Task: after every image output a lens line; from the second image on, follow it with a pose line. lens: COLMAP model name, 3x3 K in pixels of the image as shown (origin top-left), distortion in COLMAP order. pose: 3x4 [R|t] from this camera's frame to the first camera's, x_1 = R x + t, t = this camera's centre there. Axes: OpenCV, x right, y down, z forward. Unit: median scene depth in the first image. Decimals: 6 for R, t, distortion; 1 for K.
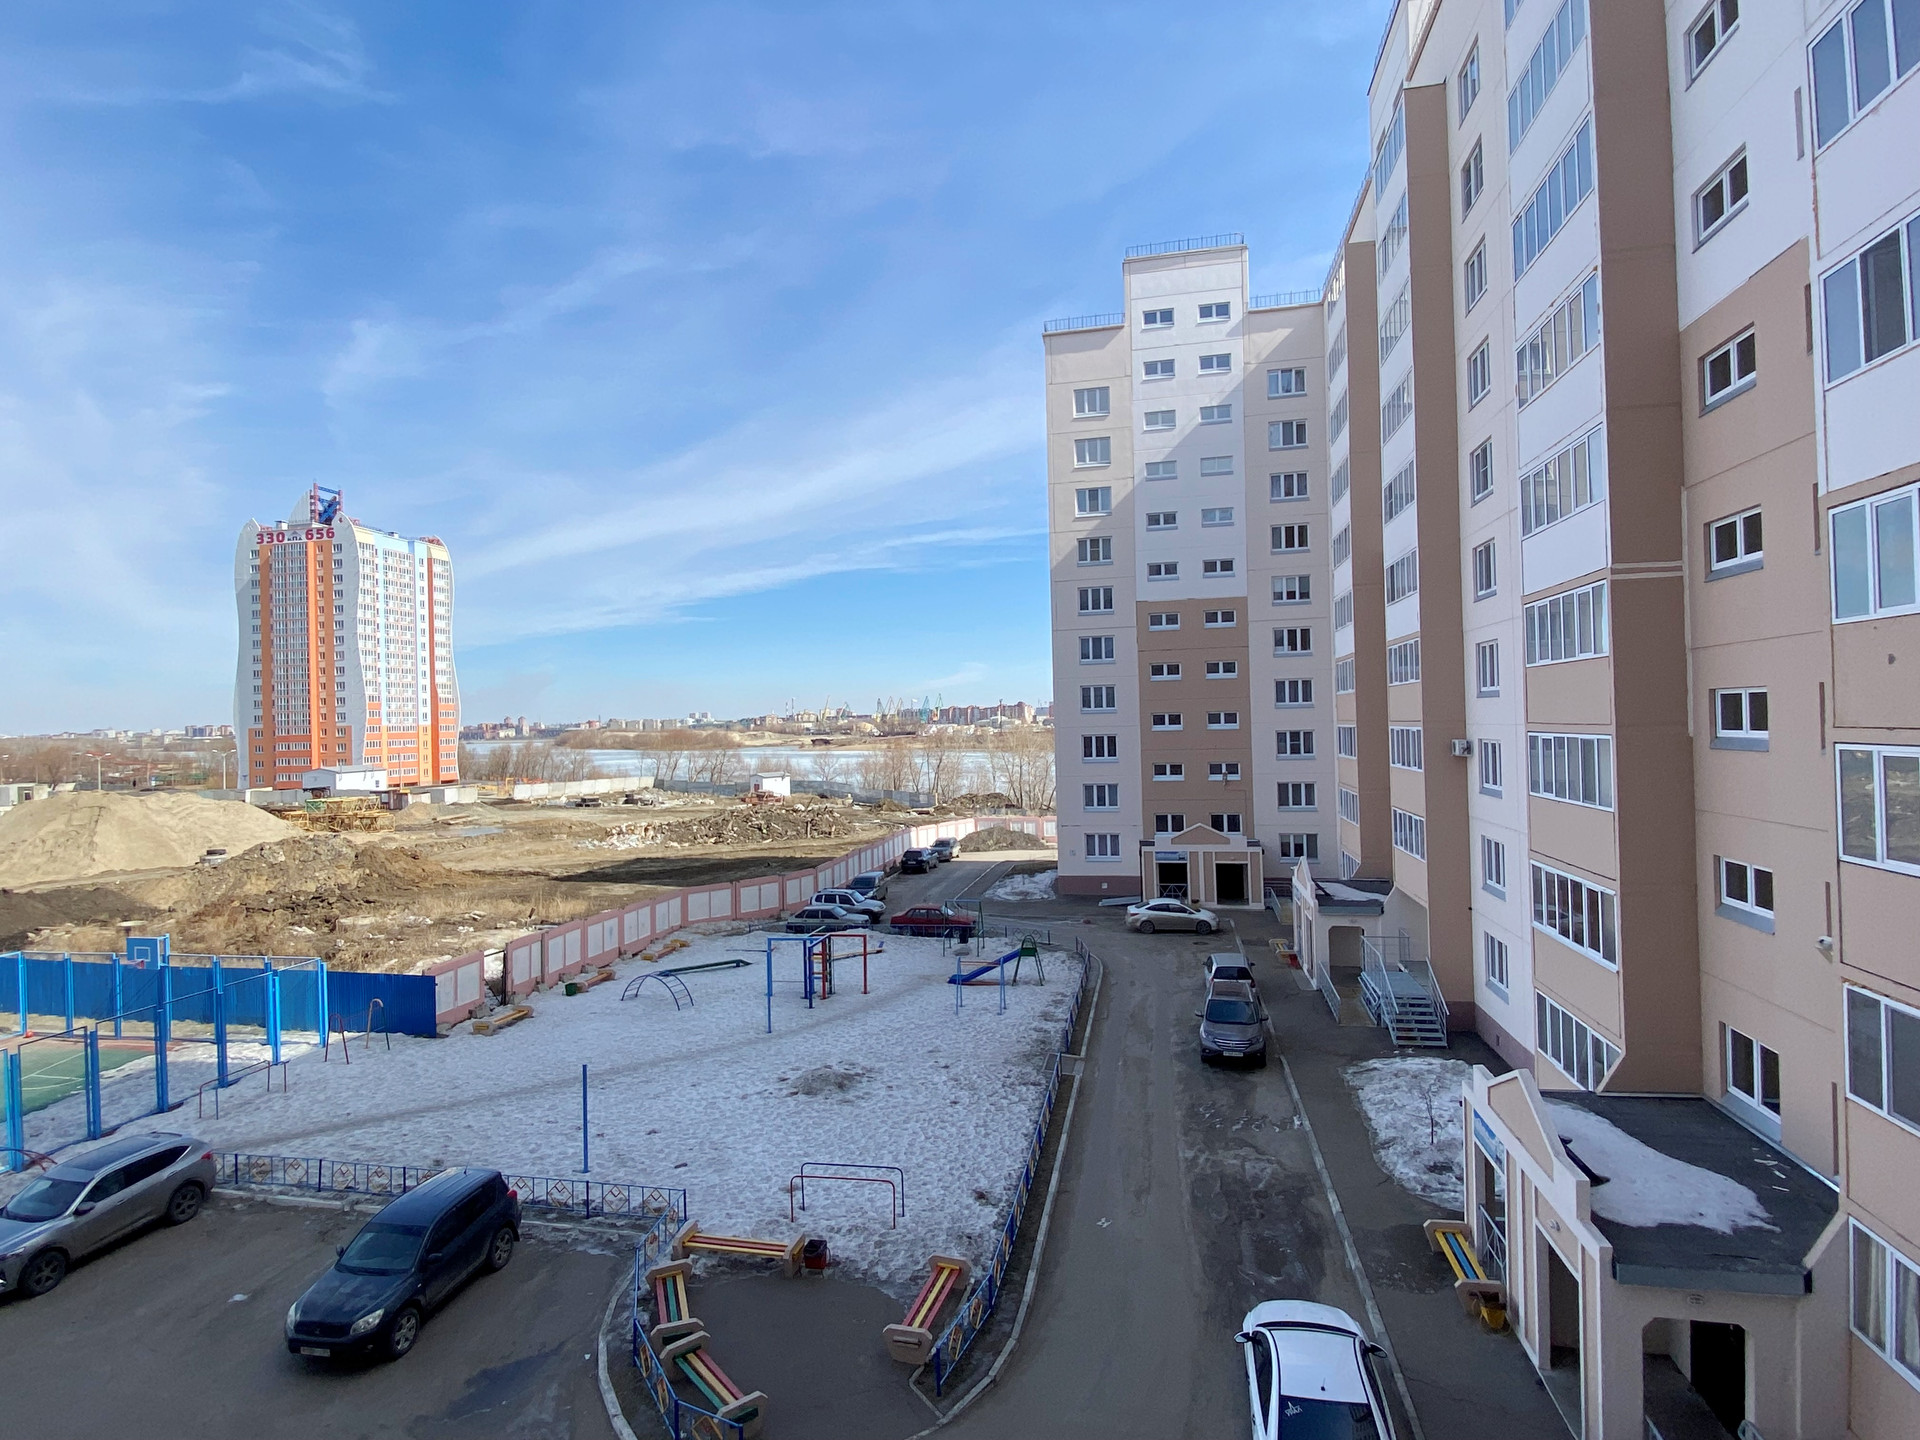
lens RADIAL K [[995.5, 0, 945.1], [0, 995.5, 714.8], [0, 0, 1]] dist [0.005229, -0.000010]
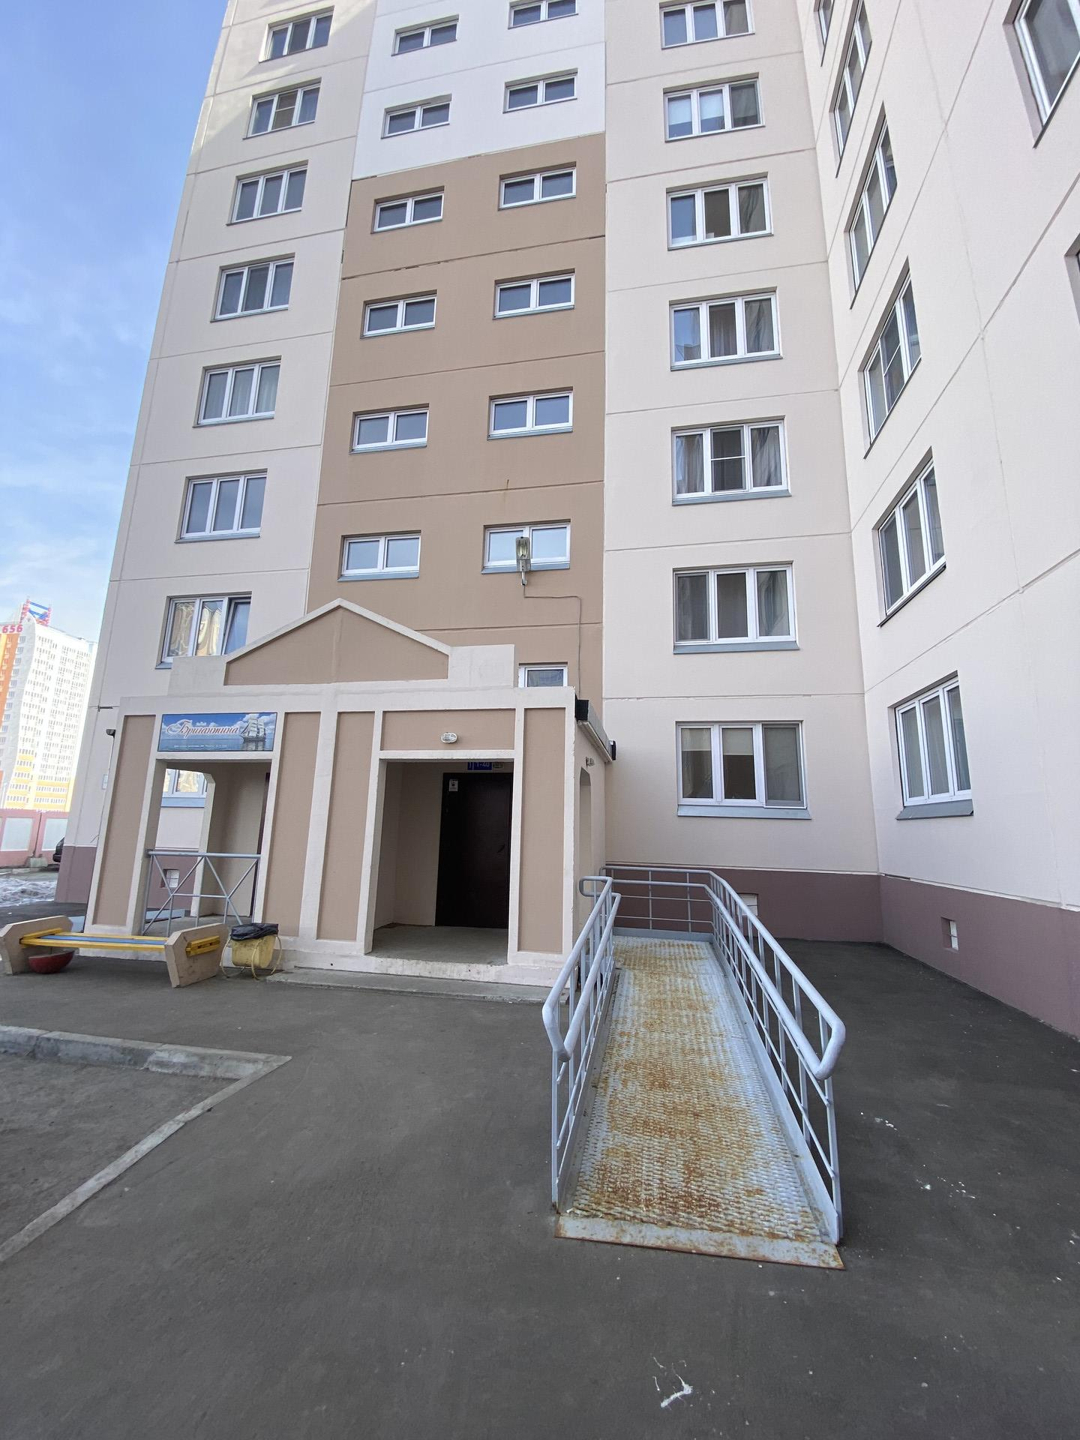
lens RADIAL K [[573.2, 0, 554.3], [0, 573.2, 724.1], [0, 0, 1]] dist [0.009875, -0.017521]
pose [[0.997910, 0.055840, 0.032523, 0.284463], [-0.049278, 0.983153, -0.176019, 0.150741], [-0.041804, 0.174049, 0.983849, 0.806627]]
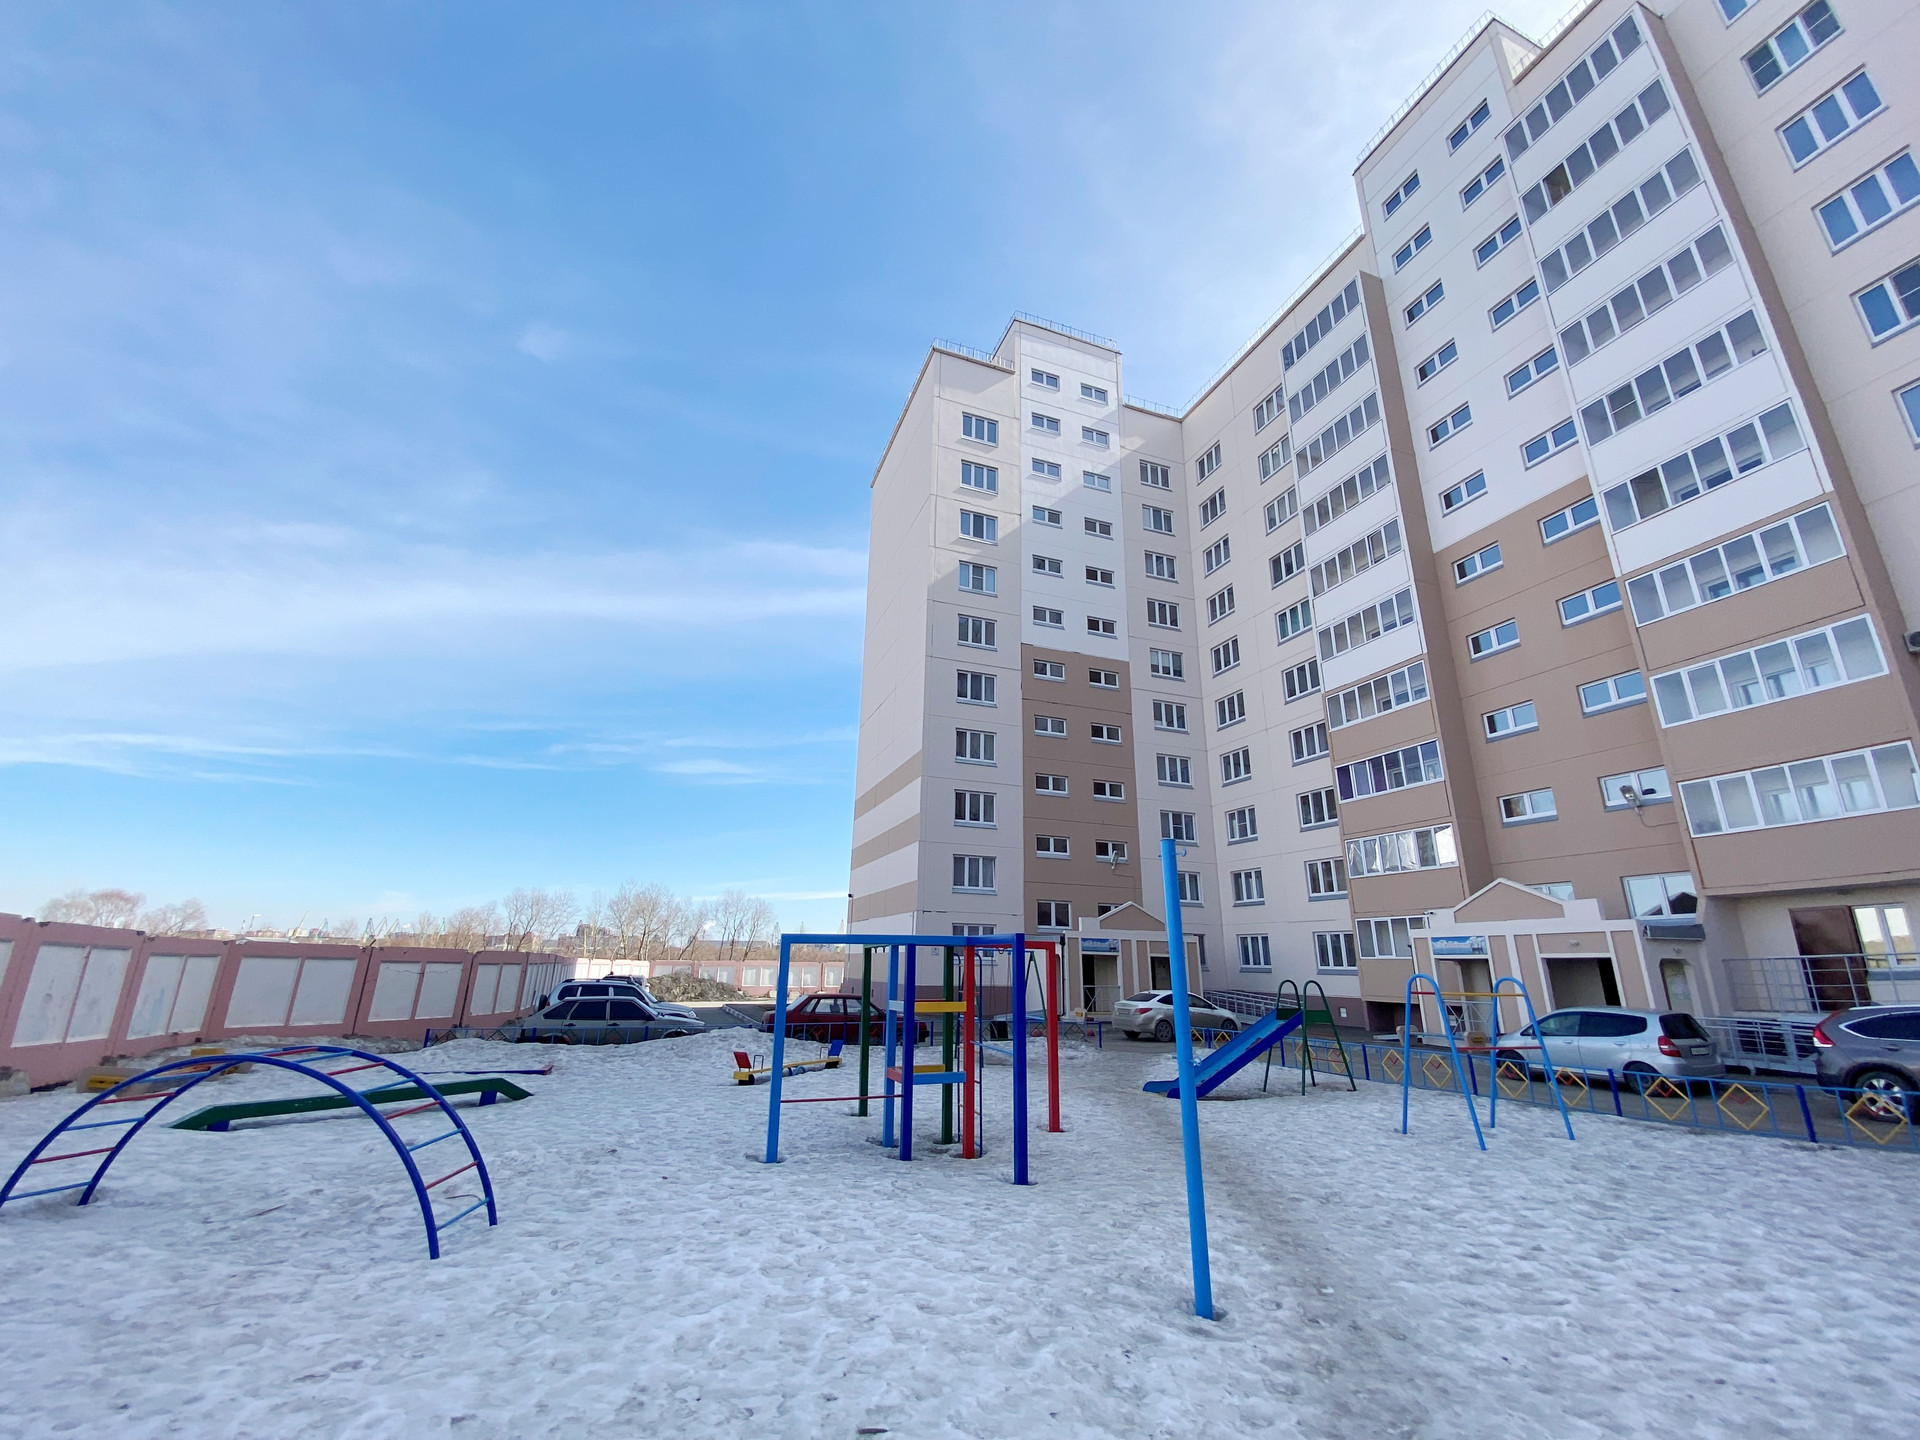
lens RADIAL K [[764.3, 0, 951.9], [0, 764.3, 730.5], [0, 0, 1]] dist [0.009875, -0.017521]
pose [[0.837978, 0.199875, 0.507783, -0.172203], [-0.043425, 0.951982, -0.303058, 0.157062], [-0.543974, 0.231906, 0.806420, 0.529823]]
